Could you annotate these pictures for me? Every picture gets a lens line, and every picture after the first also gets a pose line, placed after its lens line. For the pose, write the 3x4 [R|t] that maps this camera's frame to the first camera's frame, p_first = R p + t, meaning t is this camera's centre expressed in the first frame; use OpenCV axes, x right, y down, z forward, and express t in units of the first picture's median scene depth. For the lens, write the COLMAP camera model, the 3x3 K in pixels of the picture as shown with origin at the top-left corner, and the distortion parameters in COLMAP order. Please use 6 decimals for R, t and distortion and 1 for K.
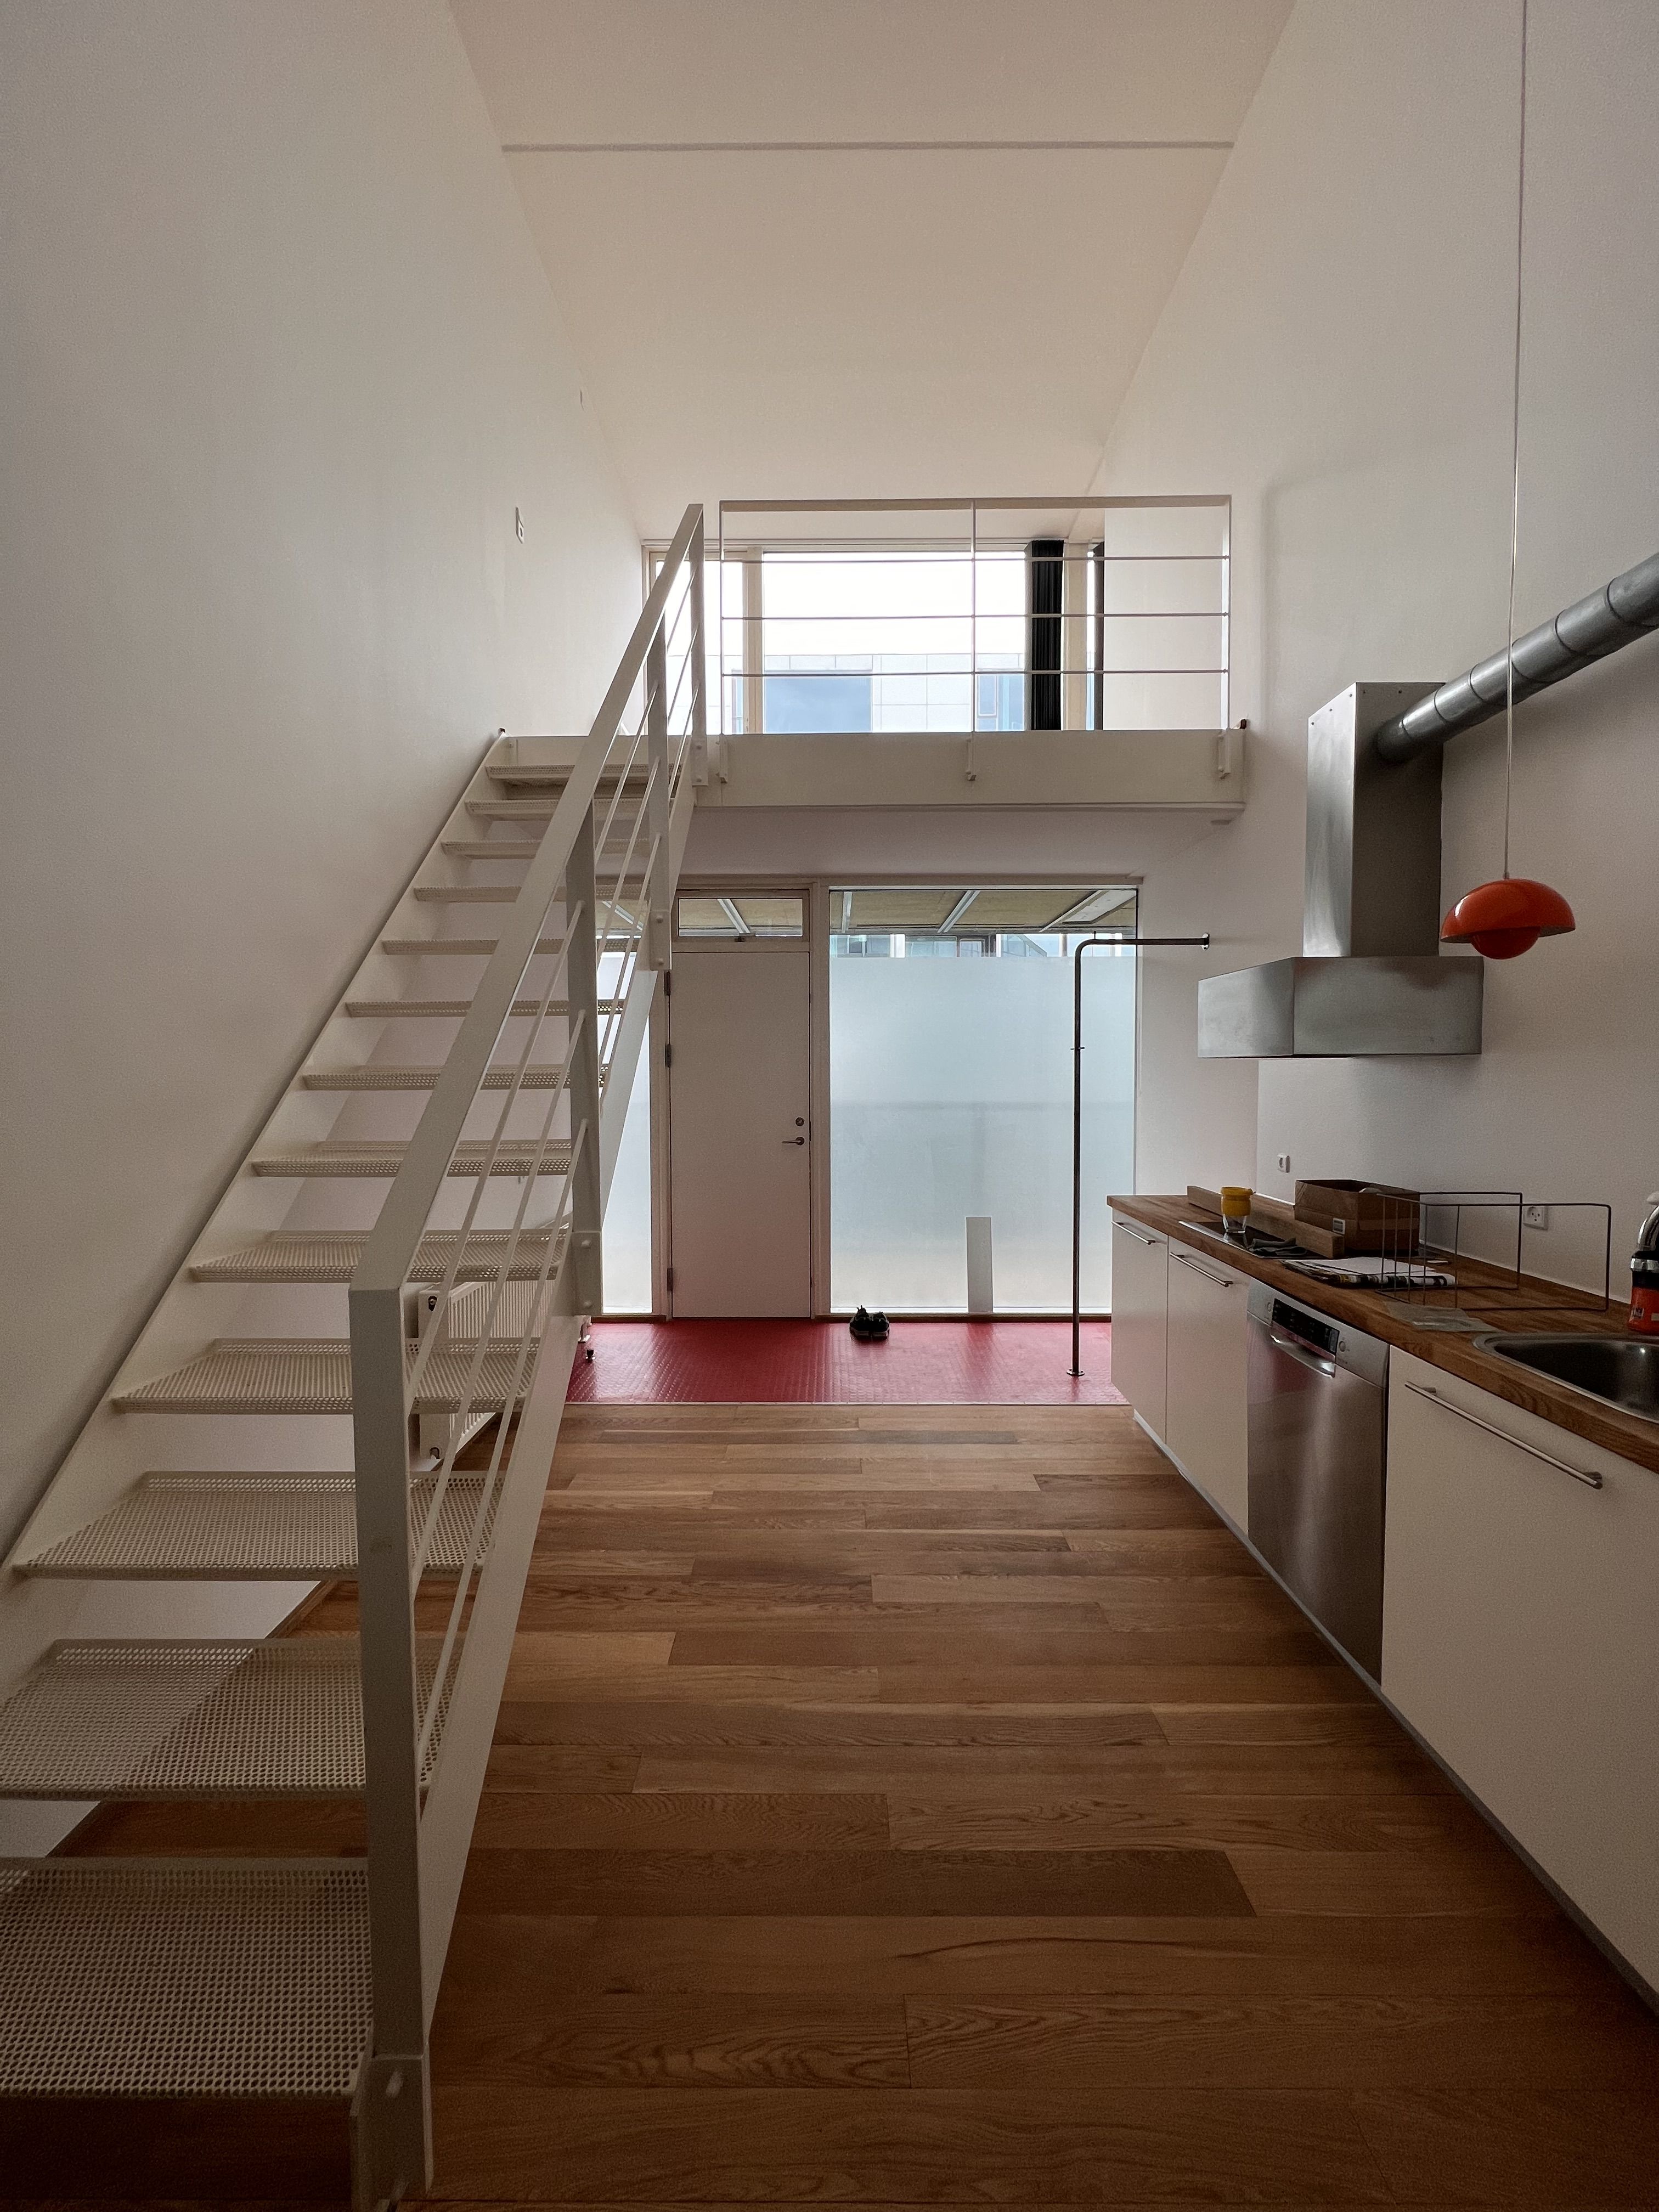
lens RADIAL K [[889.0, 0, 816.8], [0, 889.0, 1103.6], [0, 0, 1]] dist [-0.001382, -0.000050]
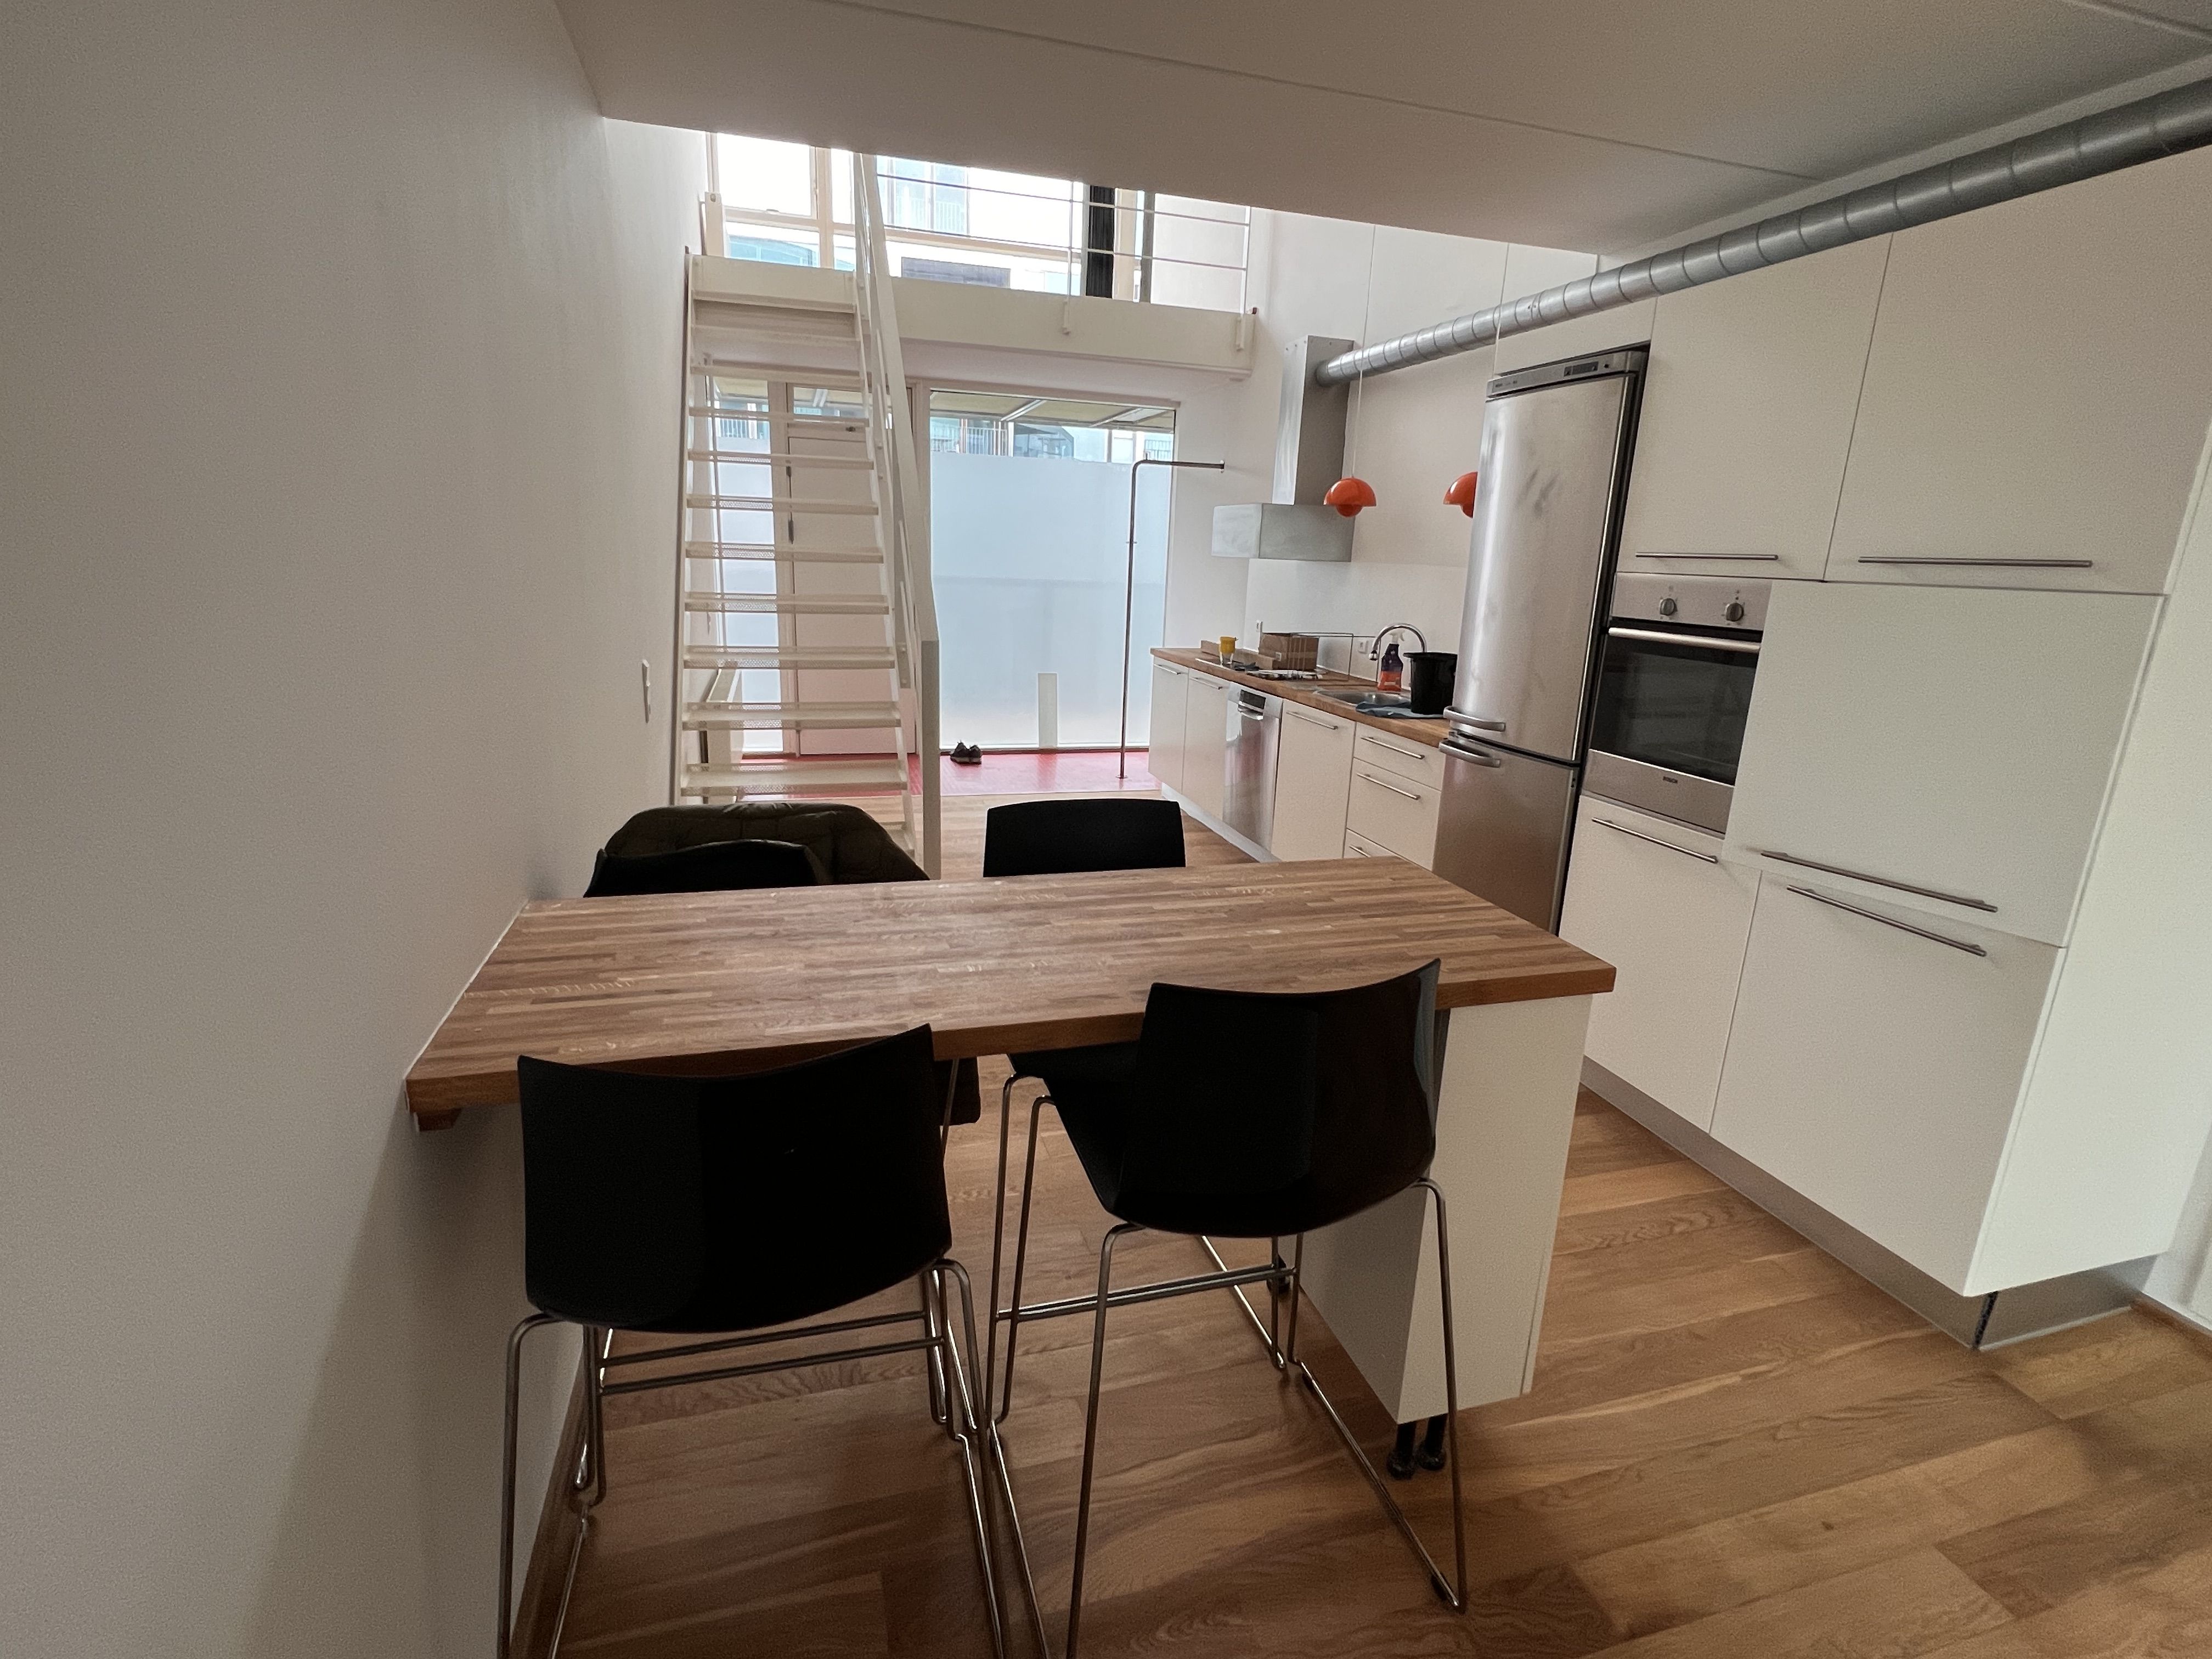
lens RADIAL K [[1042.4, 0, 1104.4], [0, 1042.4, 831.9], [0, 0, 1]] dist [0.005572, 0.000090]
pose [[0.953452, -0.041197, 0.298718, -0.307912], [-0.029324, 0.973262, 0.227820, 0.009627], [-0.300116, -0.225975, 0.926750, -0.727954]]
